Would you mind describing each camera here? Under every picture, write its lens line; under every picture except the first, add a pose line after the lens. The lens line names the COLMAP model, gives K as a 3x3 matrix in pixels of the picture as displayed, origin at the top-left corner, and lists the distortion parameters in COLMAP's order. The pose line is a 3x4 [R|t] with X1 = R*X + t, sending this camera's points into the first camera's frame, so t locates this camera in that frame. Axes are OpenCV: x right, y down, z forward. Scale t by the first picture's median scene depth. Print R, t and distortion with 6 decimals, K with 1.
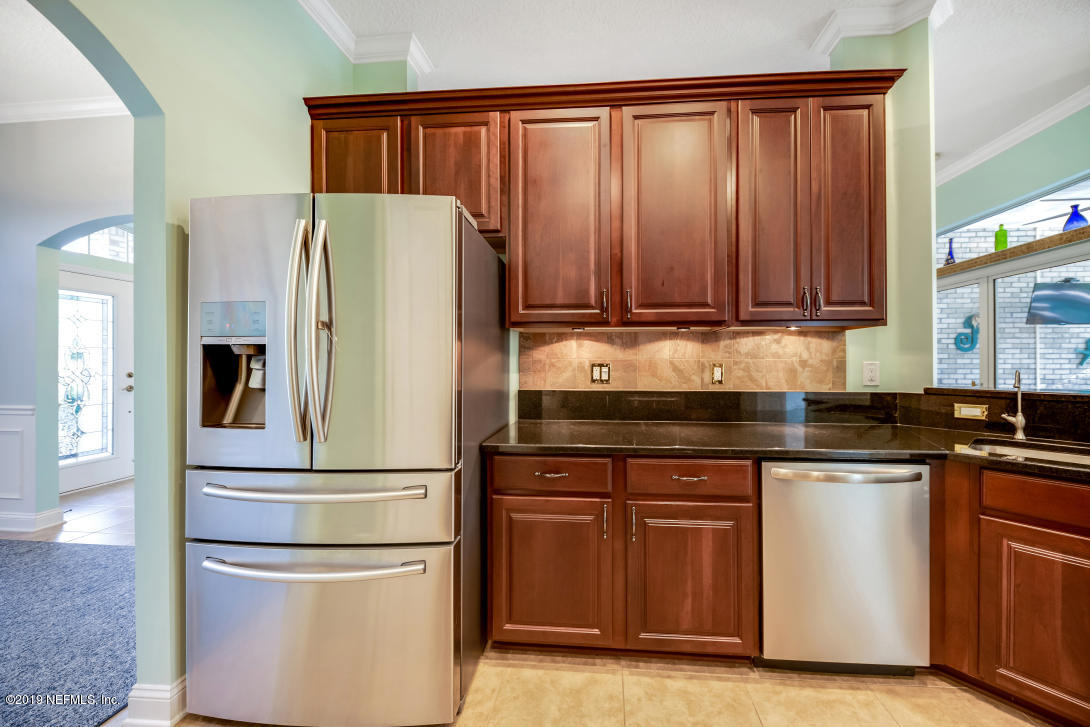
lens RADIAL K [[382.9, 0, 580.7], [0, 382.9, 359.0], [0, 0, 1]] dist [0.004665, -0.004881]
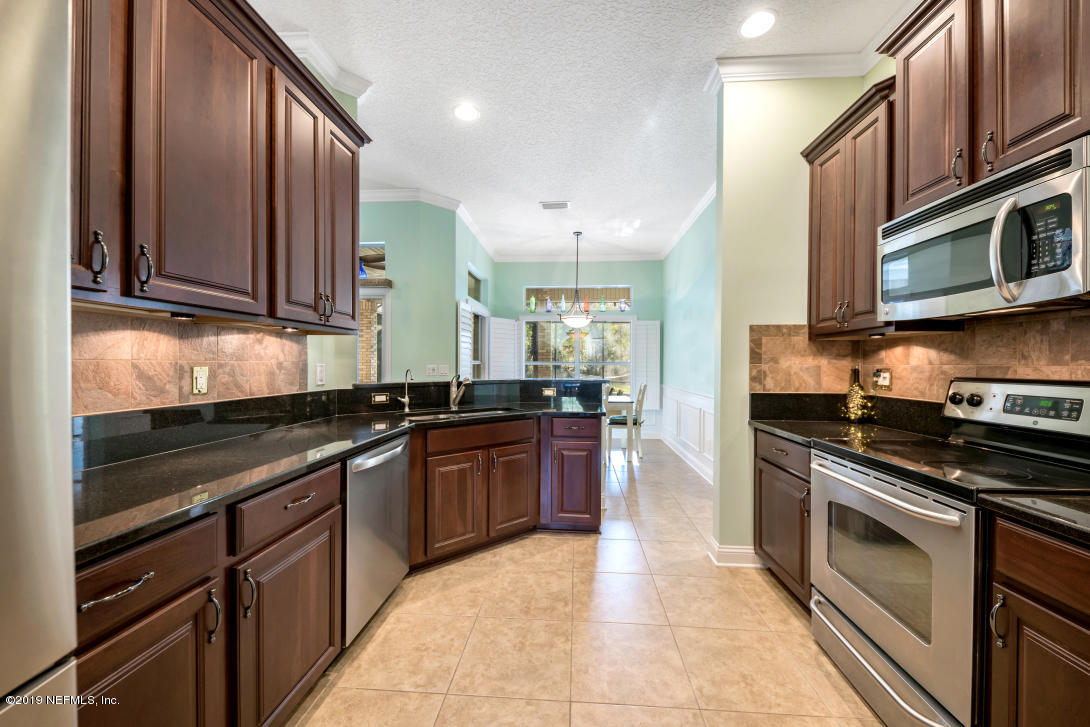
lens RADIAL K [[405.2, 0, 545.0], [0, 405.2, 363.5], [0, 0, 1]] dist [0.001124, 0.000059]
pose [[0.001164, 0.000078, 0.999999, -0.448397], [-0.007564, 0.999971, -0.000069, 0.000615], [-0.999971, -0.007564, 0.001164, 0.328040]]
